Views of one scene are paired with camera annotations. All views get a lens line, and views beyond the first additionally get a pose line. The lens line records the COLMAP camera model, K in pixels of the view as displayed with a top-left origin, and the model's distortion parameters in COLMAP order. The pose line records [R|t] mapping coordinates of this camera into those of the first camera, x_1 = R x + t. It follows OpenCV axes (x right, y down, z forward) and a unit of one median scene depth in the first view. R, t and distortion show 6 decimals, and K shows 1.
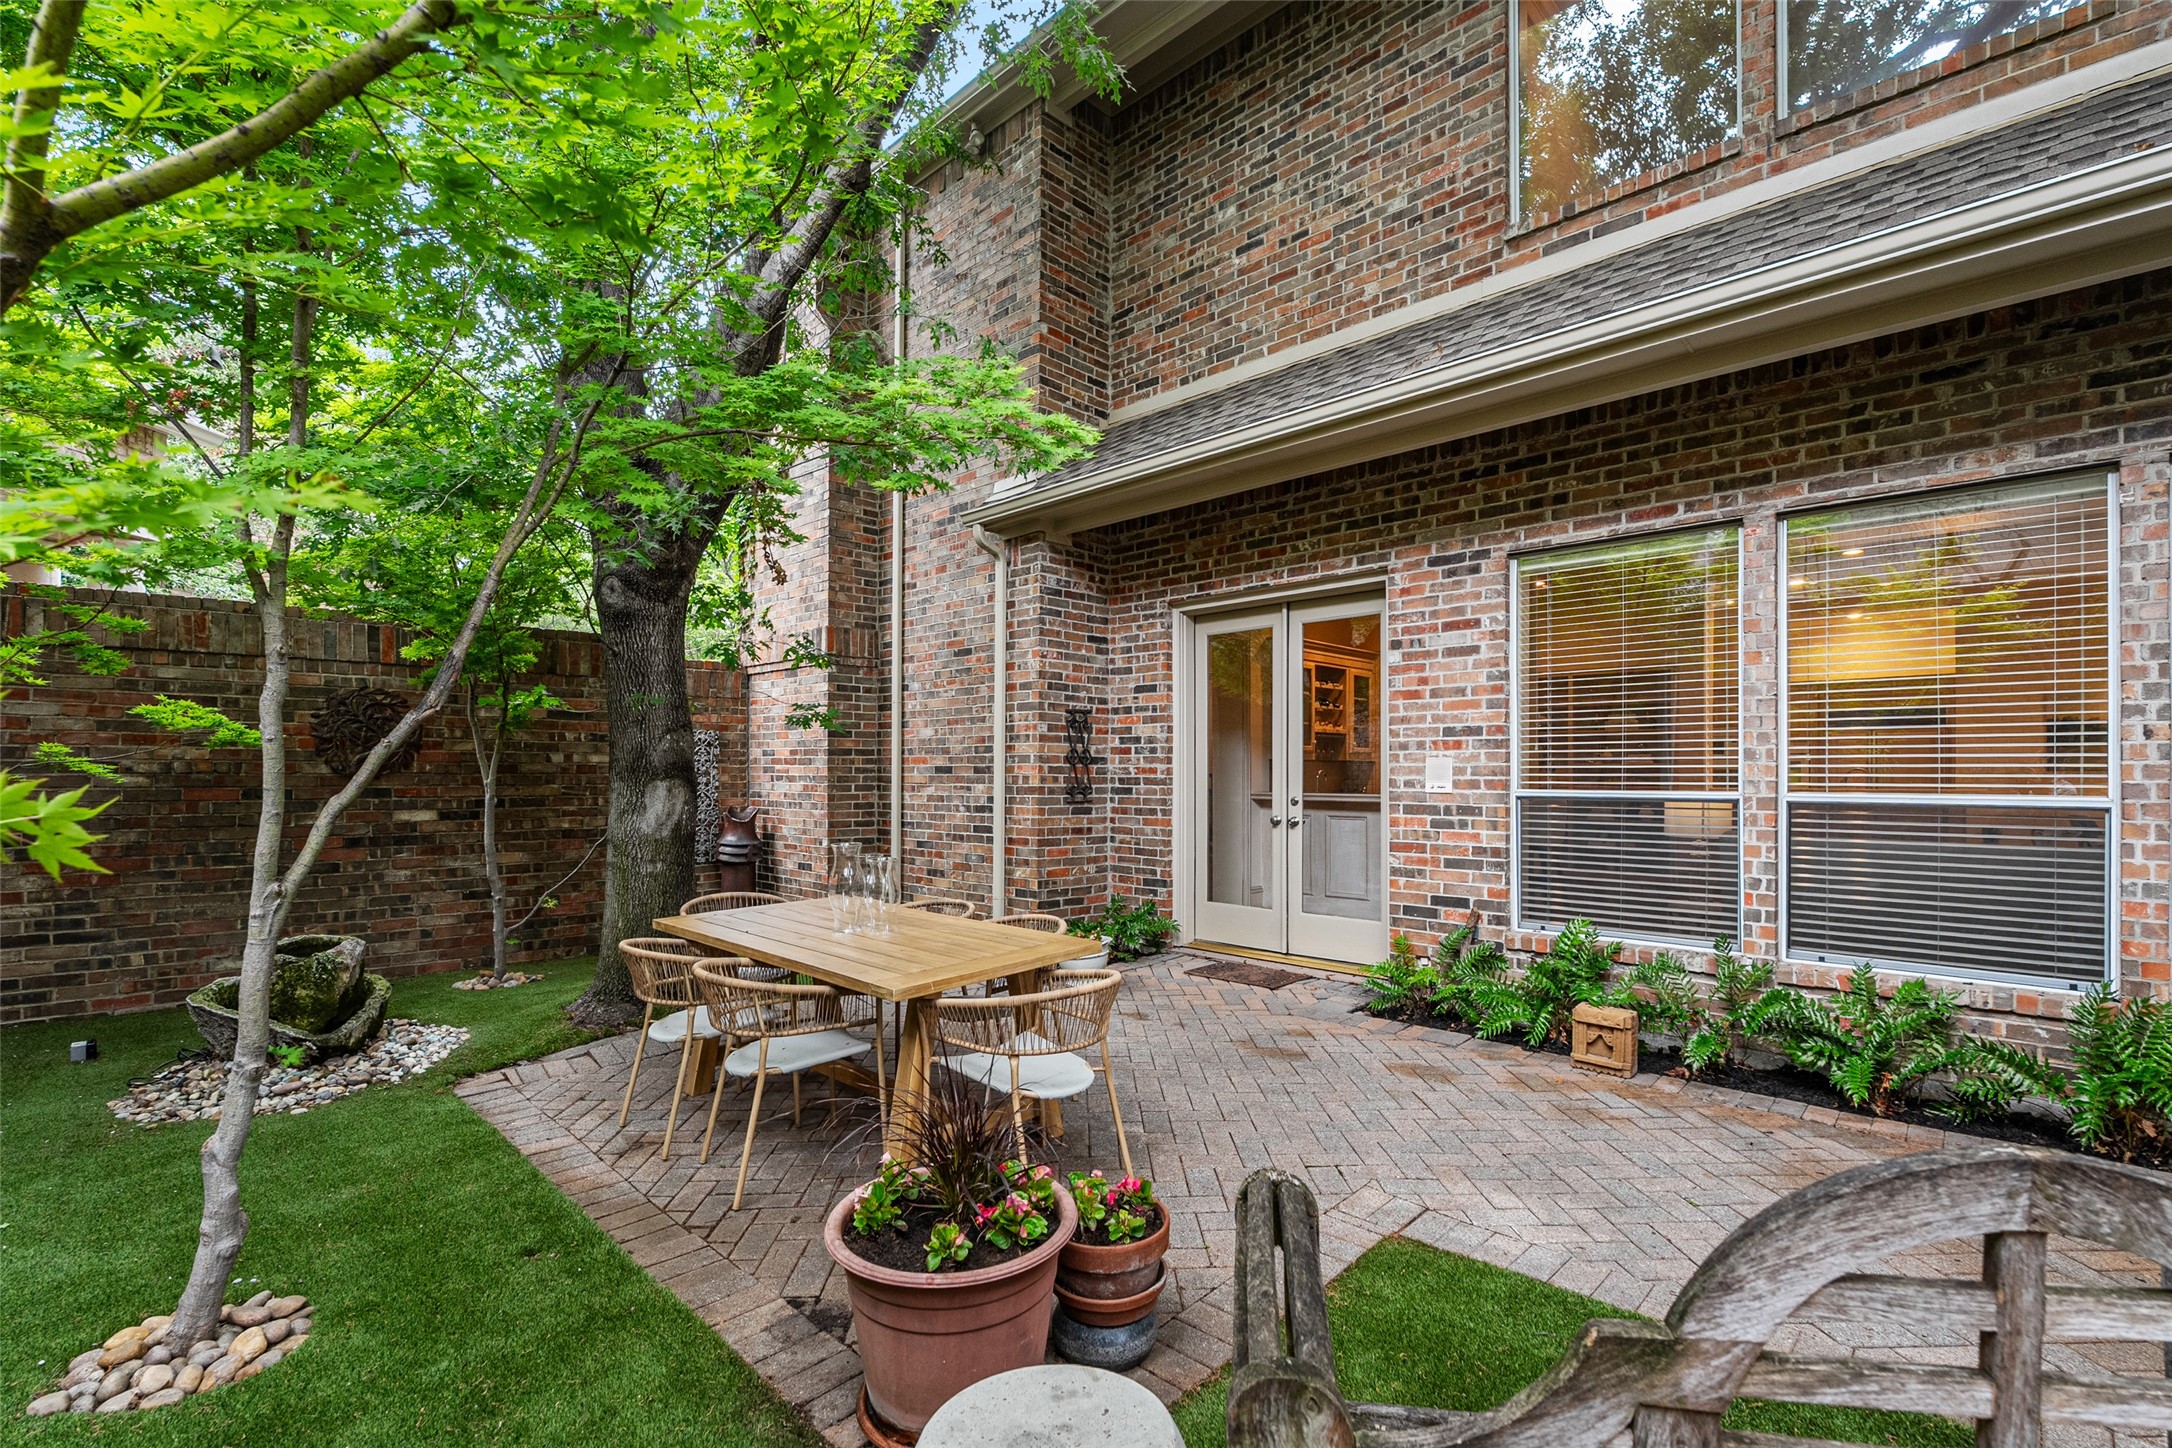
lens RADIAL K [[969.4, 0, 1088.6], [0, 969.4, 772.4], [0, 0, 1]] dist [0.000541, 0.000099]
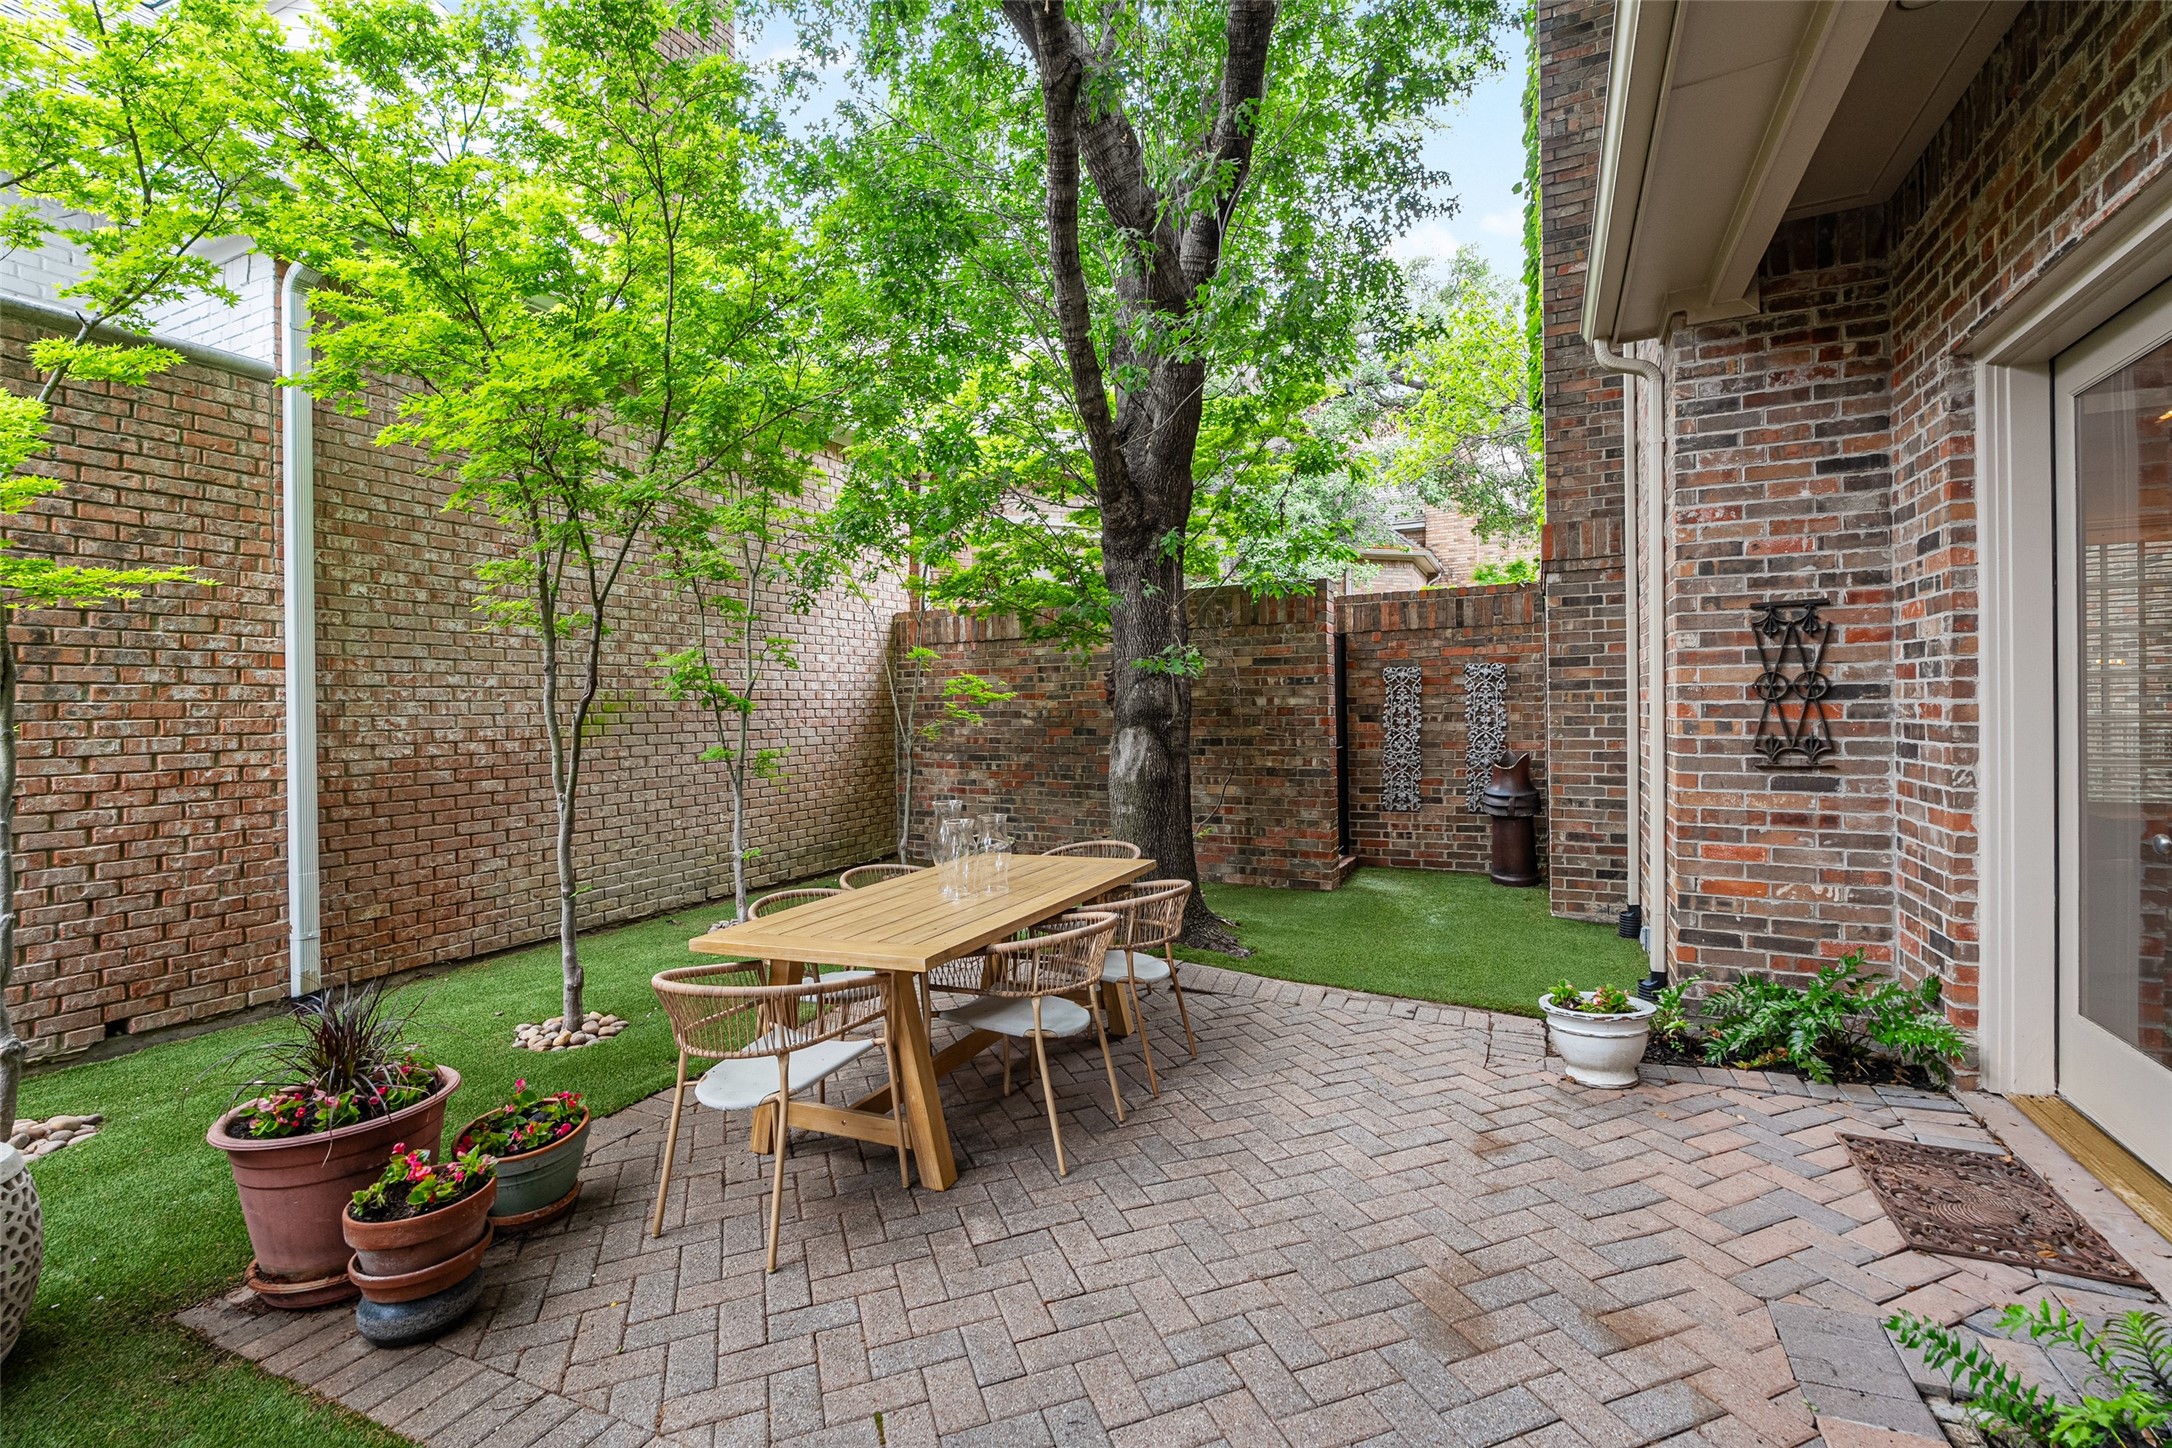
lens RADIAL K [[961.6, 0, 1084.9], [0, 961.6, 711.0], [0, 0, 1]] dist [-0.000127, -0.000007]
pose [[0.315119, -0.002171, -0.949050, 0.382176], [0.015384, 0.999878, 0.002820, -0.009595], [0.948927, -0.015489, 0.315114, 0.440313]]
